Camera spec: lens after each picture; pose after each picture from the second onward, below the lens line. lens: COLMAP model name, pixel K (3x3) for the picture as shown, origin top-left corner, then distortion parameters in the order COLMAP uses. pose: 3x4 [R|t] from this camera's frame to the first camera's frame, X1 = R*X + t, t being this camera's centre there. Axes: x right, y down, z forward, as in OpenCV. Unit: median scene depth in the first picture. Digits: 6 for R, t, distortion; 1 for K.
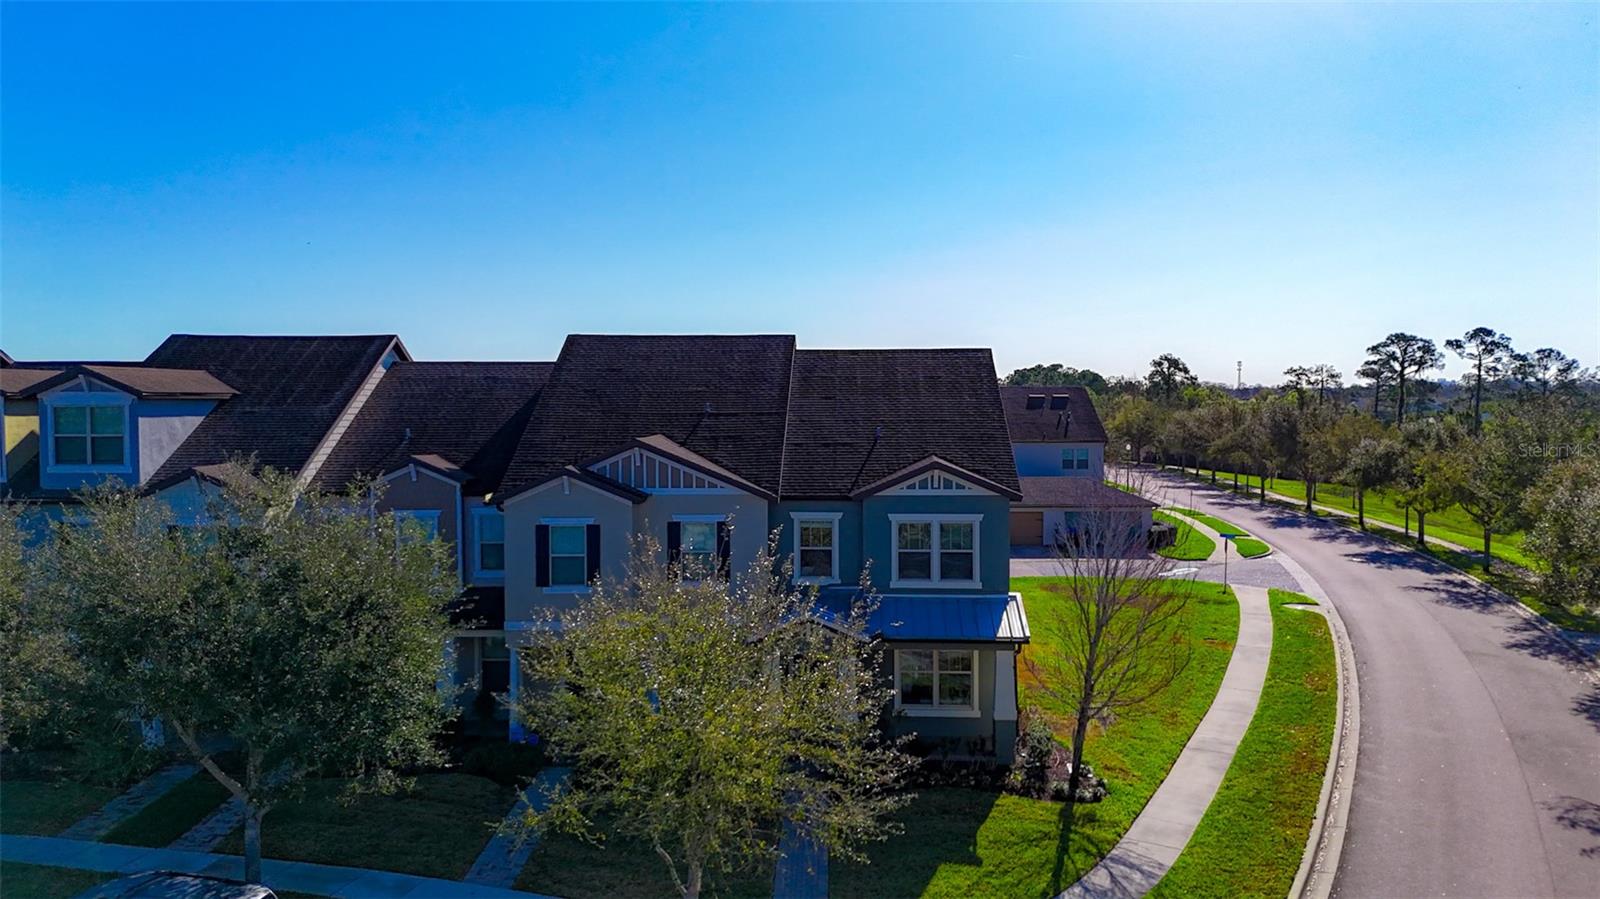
lens RADIAL K [[1170.7, 0, 803.3], [0, 1170.7, 443.8], [0, 0, 1]] dist [0.077764, -0.088285]
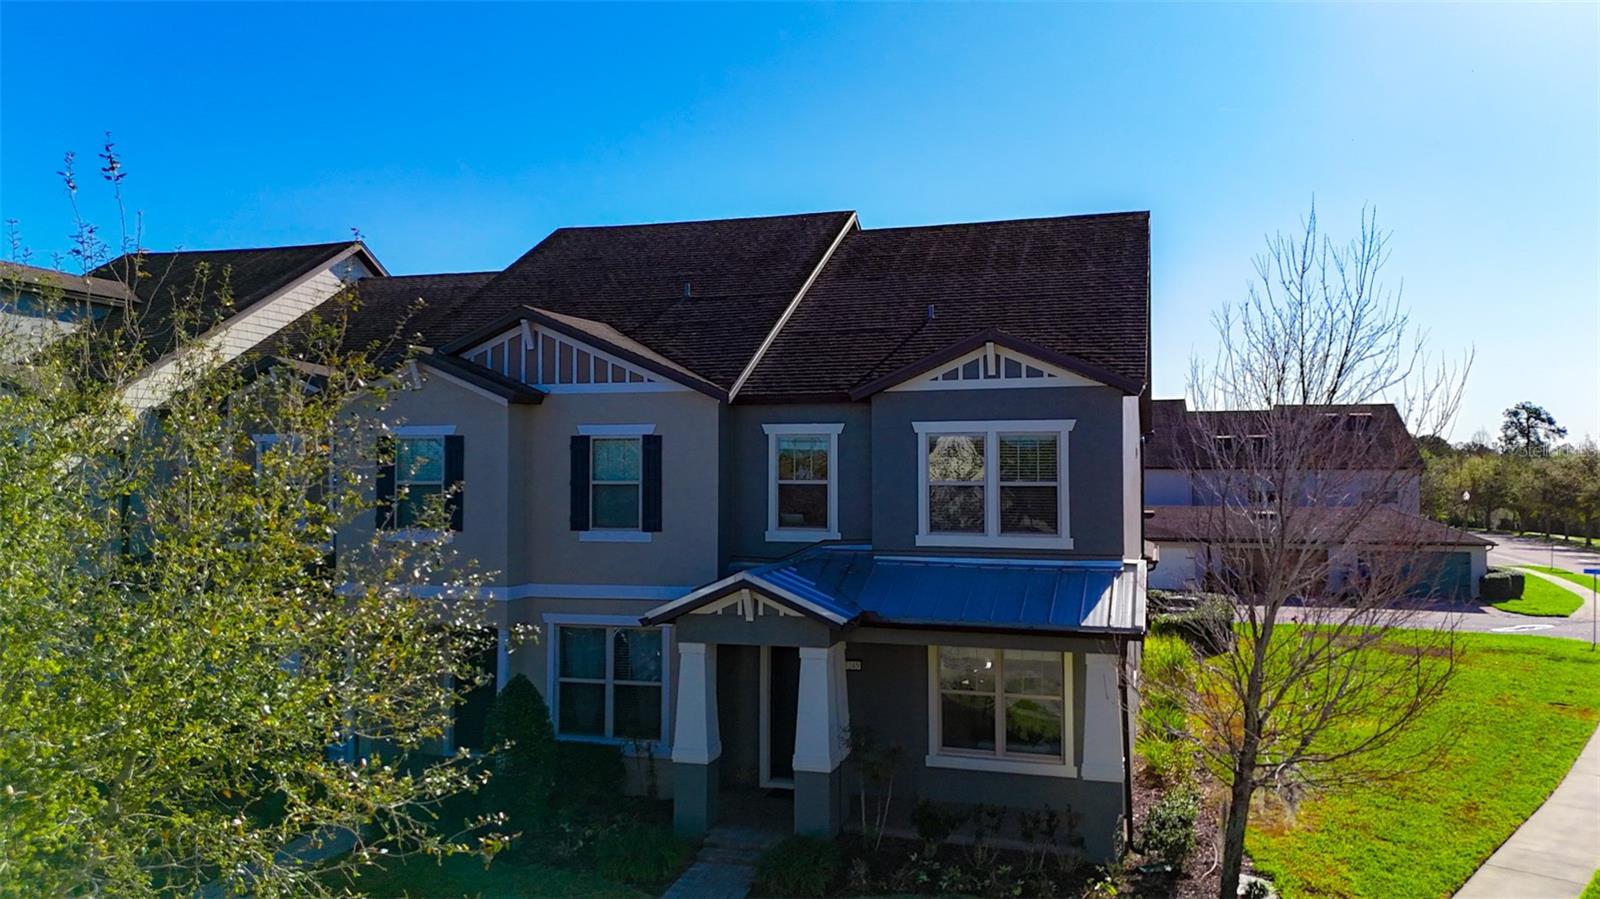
lens RADIAL K [[1170.7, 0, 803.3], [0, 1170.7, 443.8], [0, 0, 1]] dist [0.077764, -0.088285]
pose [[0.968246, -0.004133, -0.249966, 0.164511], [-0.012553, 0.997798, -0.065122, 0.108596], [0.249685, 0.066192, 0.966062, 0.398906]]
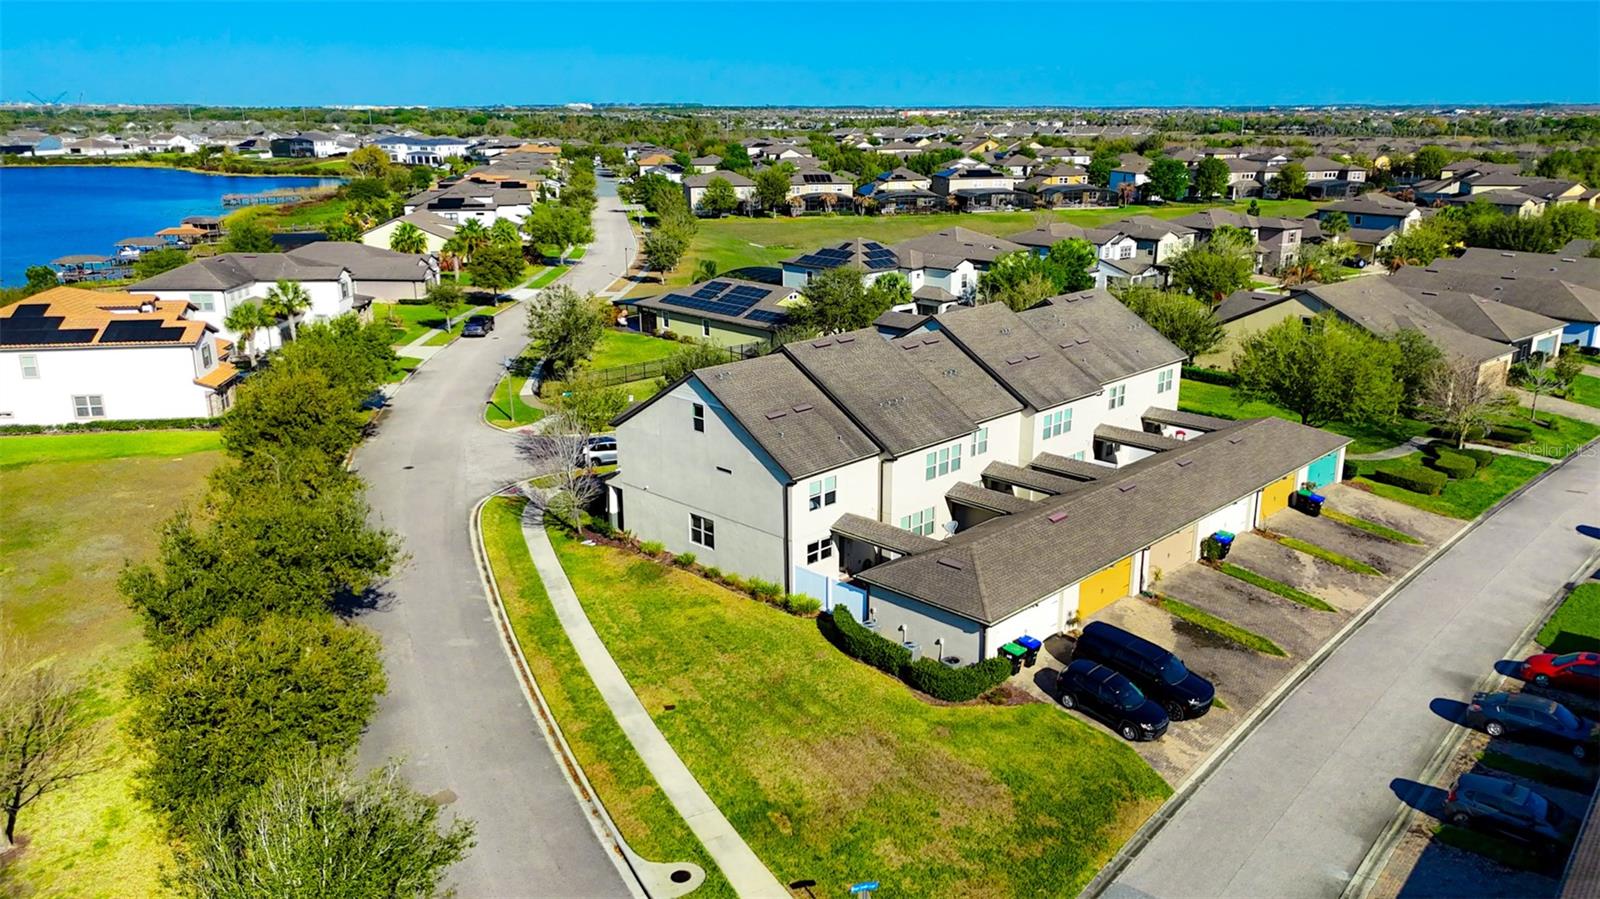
lens RADIAL K [[1170.7, 0, 803.3], [0, 1170.7, 443.8], [0, 0, 1]] dist [0.077764, -0.088285]
pose [[-0.667939, 0.206659, -0.714947, 1.447434], [-0.026113, 0.953572, 0.300031, -0.555814], [0.743758, 0.219072, -0.631532, 2.551667]]
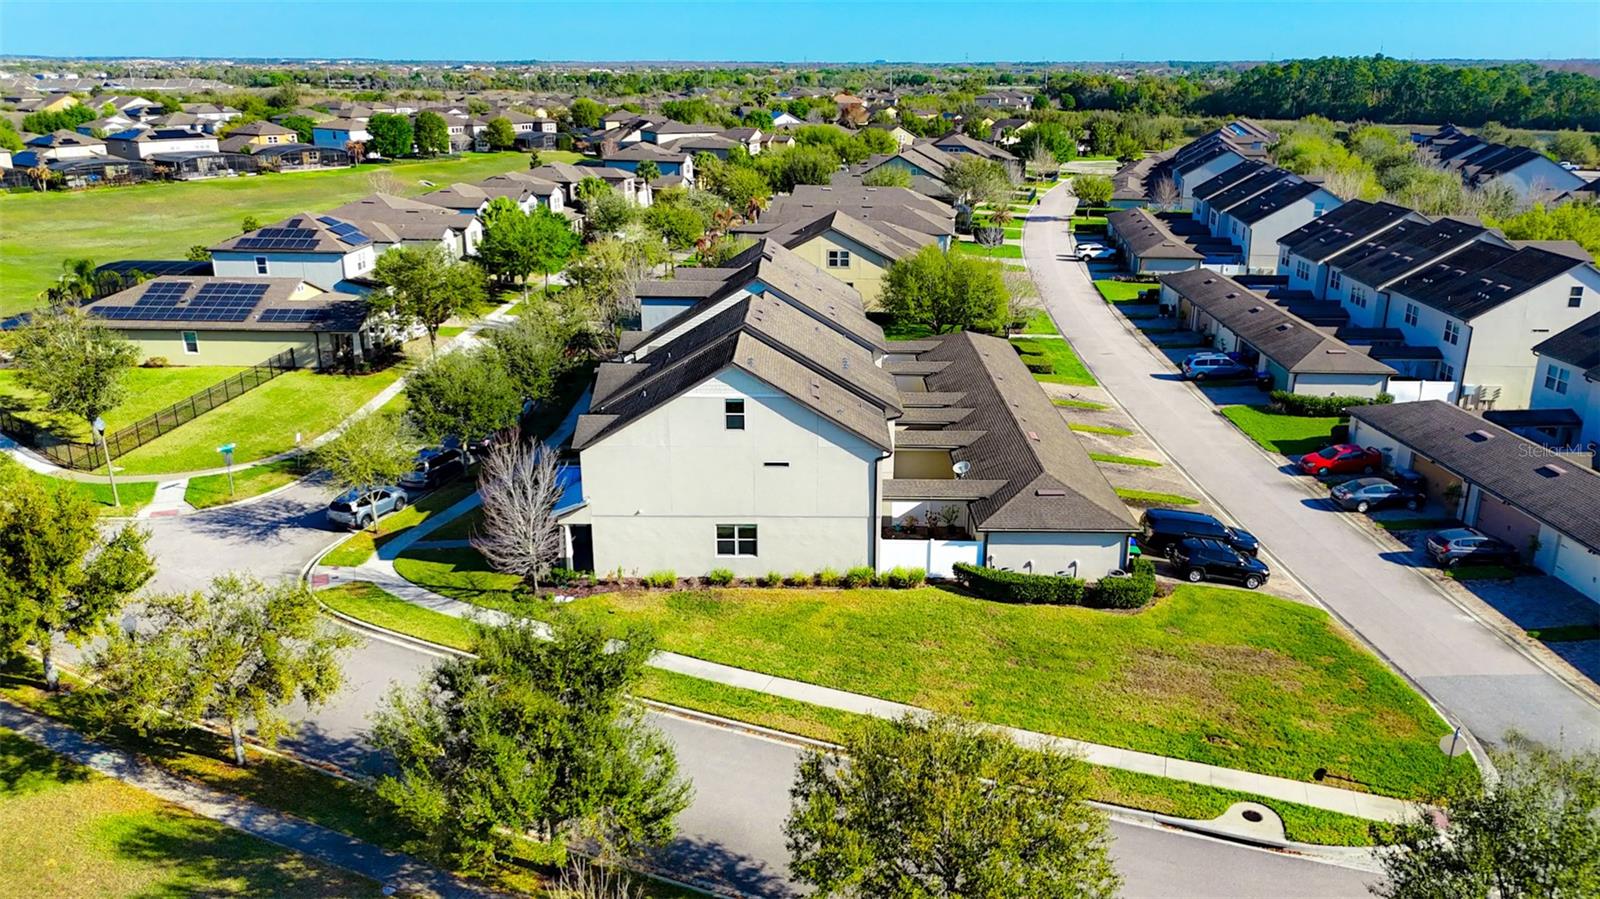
lens RADIAL K [[1170.7, 0, 803.3], [0, 1170.7, 443.8], [0, 0, 1]] dist [0.077764, -0.088285]
pose [[0.032322, 0.309530, -0.950340, 1.812799], [-0.041805, 0.950423, 0.308136, -0.502935], [0.998603, 0.029769, 0.043660, 1.226955]]
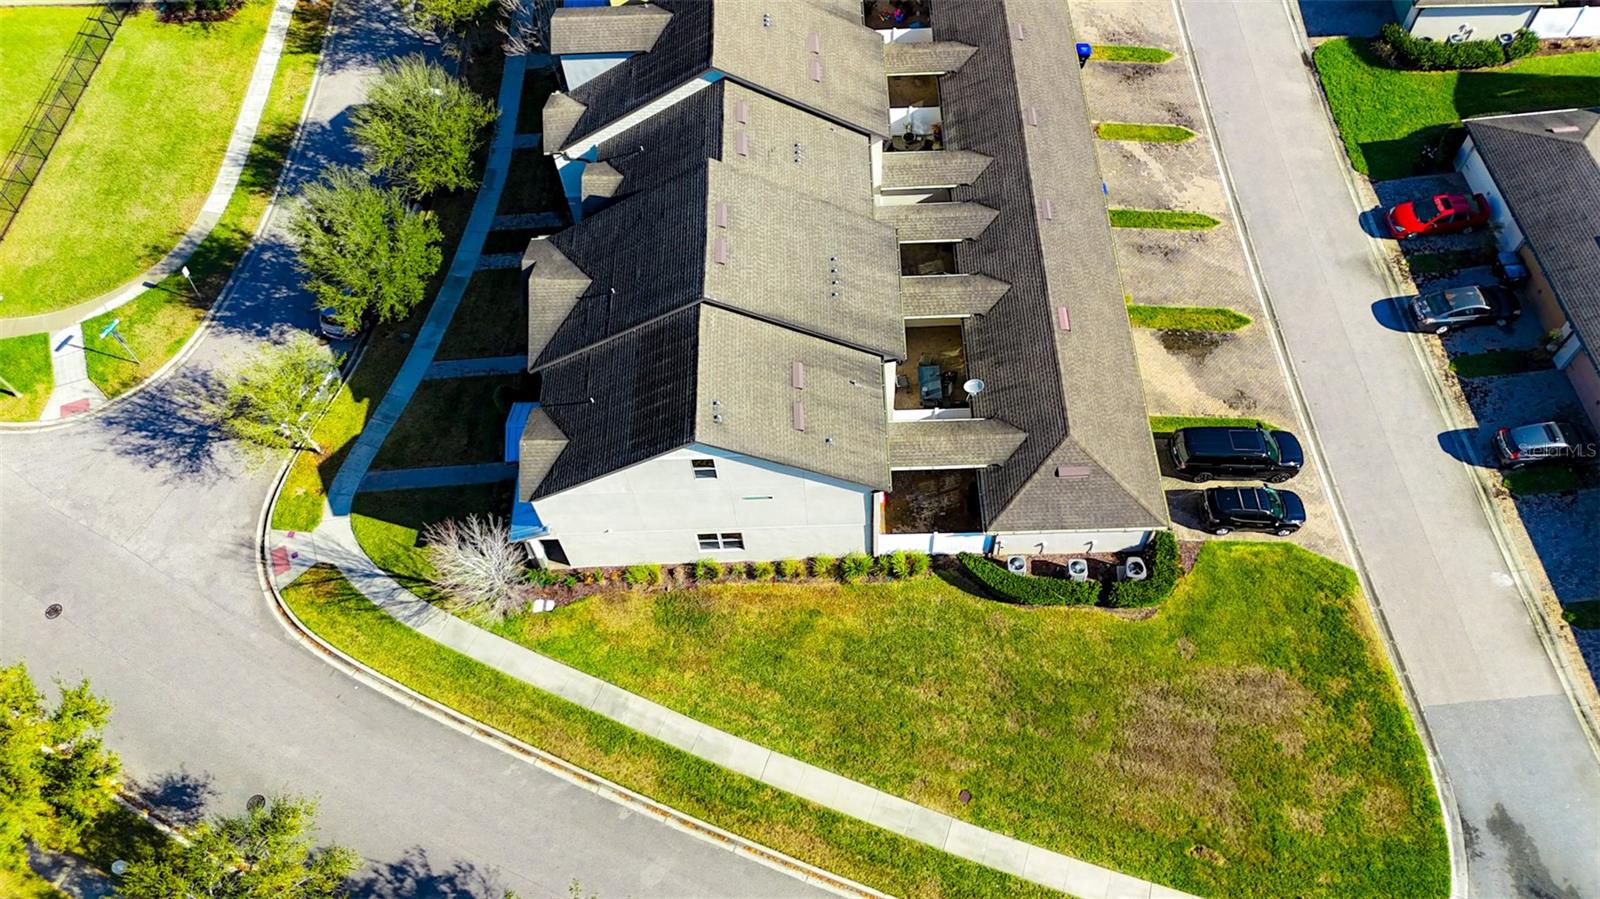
lens RADIAL K [[1170.7, 0, 803.3], [0, 1170.7, 443.8], [0, 0, 1]] dist [0.077764, -0.088285]
pose [[0.055834, 0.848310, -0.526549, 0.915248], [0.001009, 0.527323, 0.849664, -1.248599], [0.998440, -0.047971, 0.028586, 1.282037]]
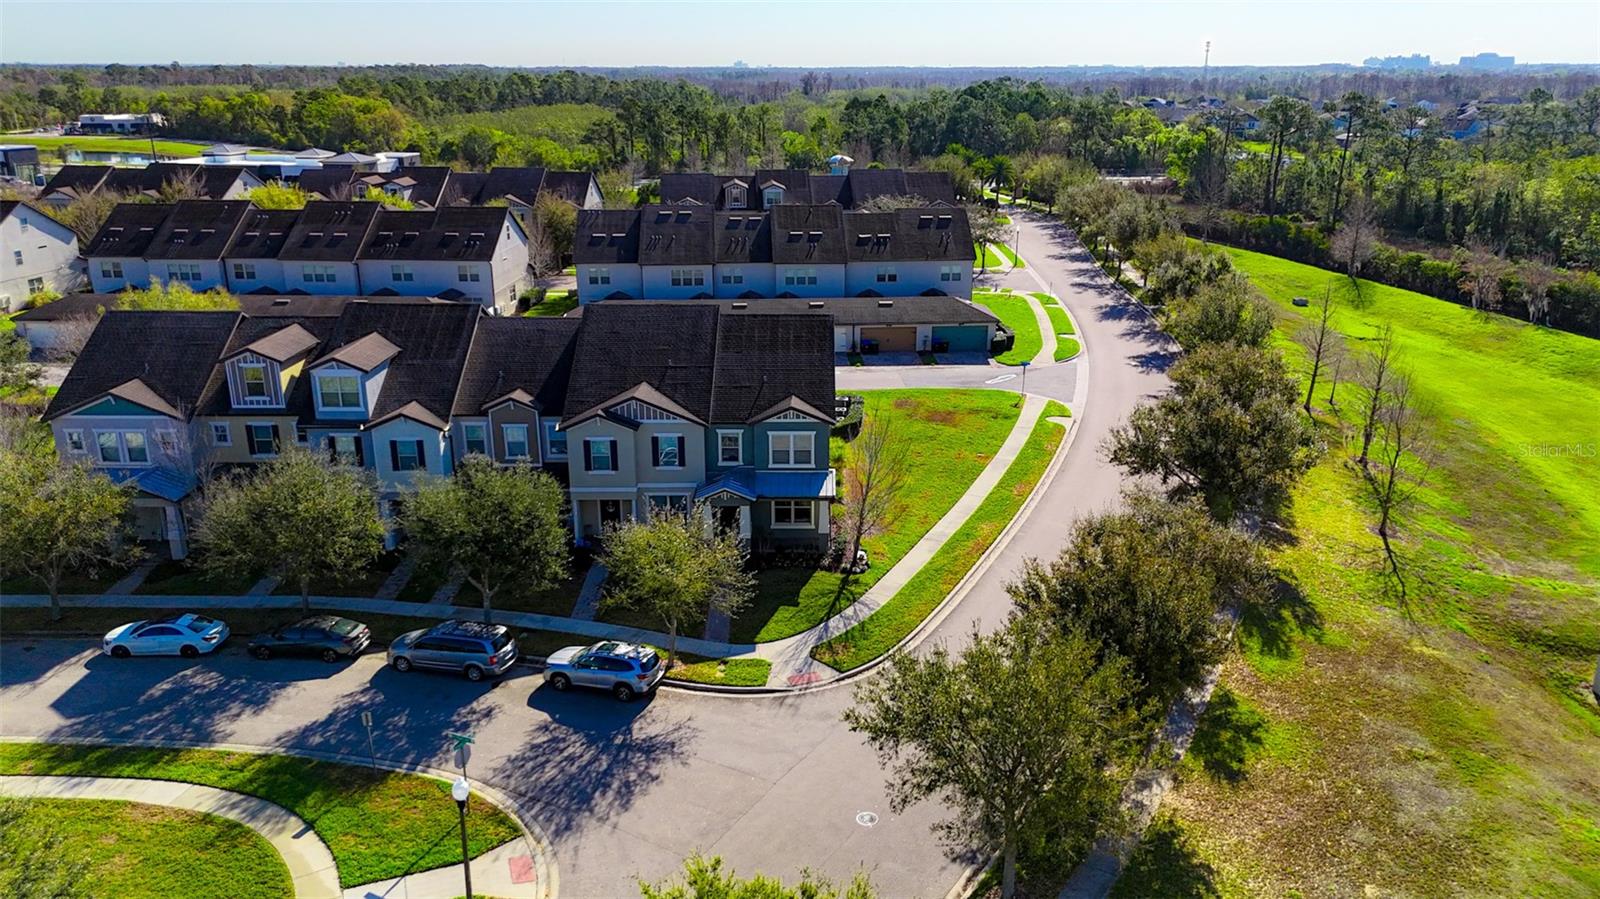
lens RADIAL K [[1154.9, 0, 808.9], [0, 1154.9, 484.4], [0, 0, 1]] dist [0.082471, -0.091448]
pose [[0.999284, -0.010974, 0.036212, 0.070342], [-0.000277, 0.954865, 0.297039, -0.410379], [-0.037837, -0.296836, 0.954179, -0.818560]]
